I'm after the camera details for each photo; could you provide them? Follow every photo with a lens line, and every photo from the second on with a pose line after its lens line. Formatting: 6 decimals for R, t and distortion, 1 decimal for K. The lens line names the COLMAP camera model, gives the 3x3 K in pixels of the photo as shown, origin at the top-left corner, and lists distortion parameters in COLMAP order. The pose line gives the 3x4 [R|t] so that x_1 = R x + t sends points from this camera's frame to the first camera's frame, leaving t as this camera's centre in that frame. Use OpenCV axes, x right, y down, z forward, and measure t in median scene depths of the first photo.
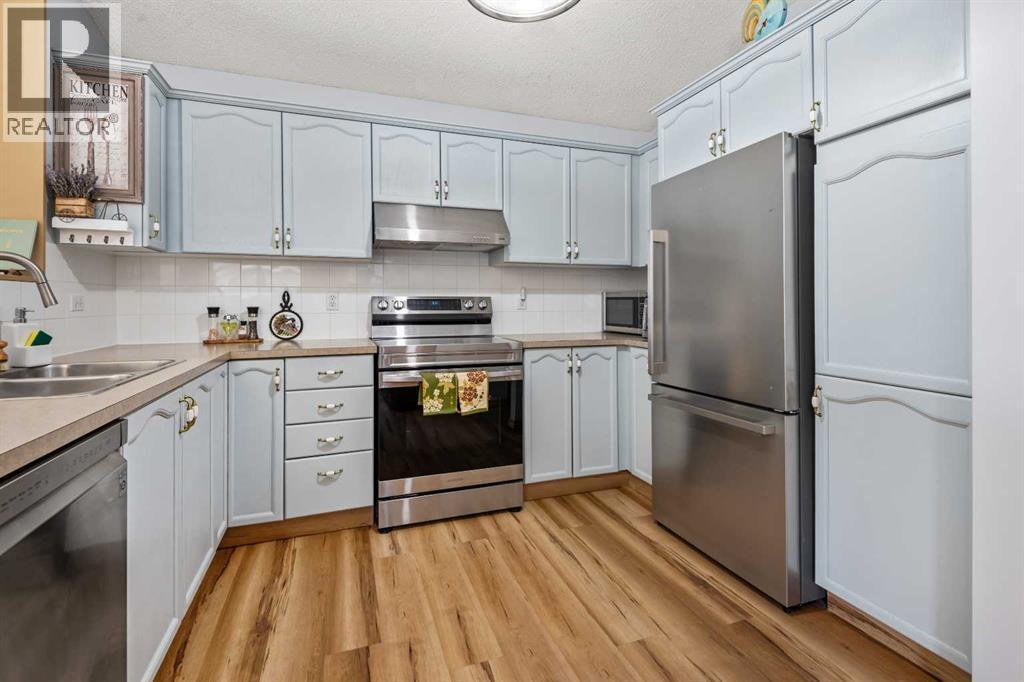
lens RADIAL K [[477.6, 0, 535.3], [0, 477.6, 302.1], [0, 0, 1]] dist [0.013620, -0.011483]
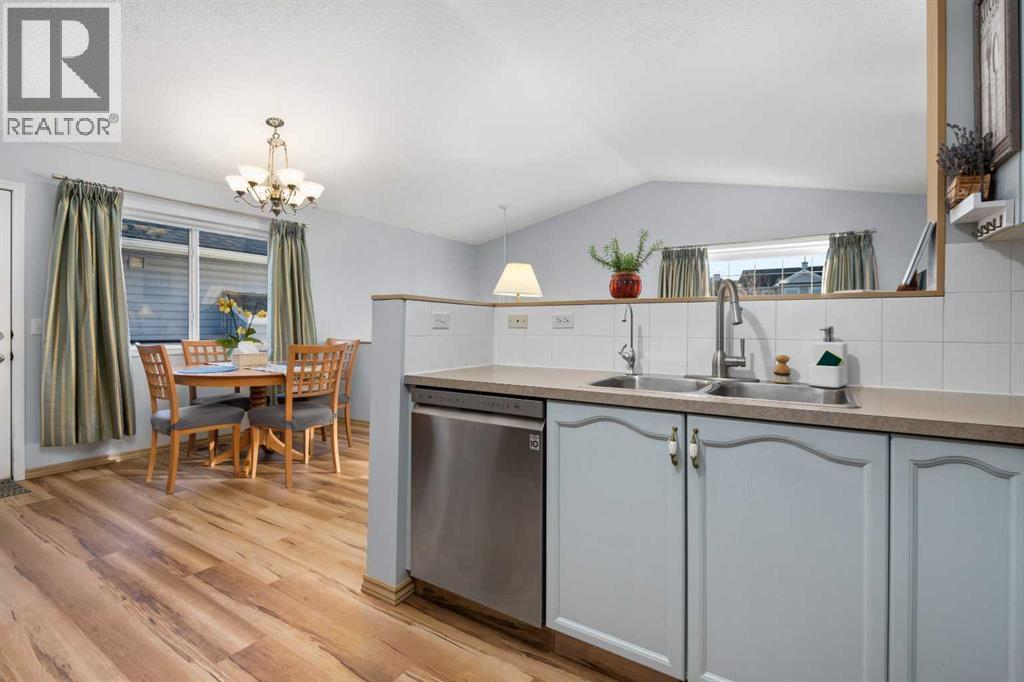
lens RADIAL K [[477.6, 0, 524.4], [0, 477.6, 328.0], [0, 0, 1]] dist [0.013620, -0.011483]
pose [[-0.814414, 0.001788, -0.580282, 0.007203], [-0.000503, 0.999993, 0.003787, 0.008211], [0.580285, 0.003376, -0.814407, 1.030898]]
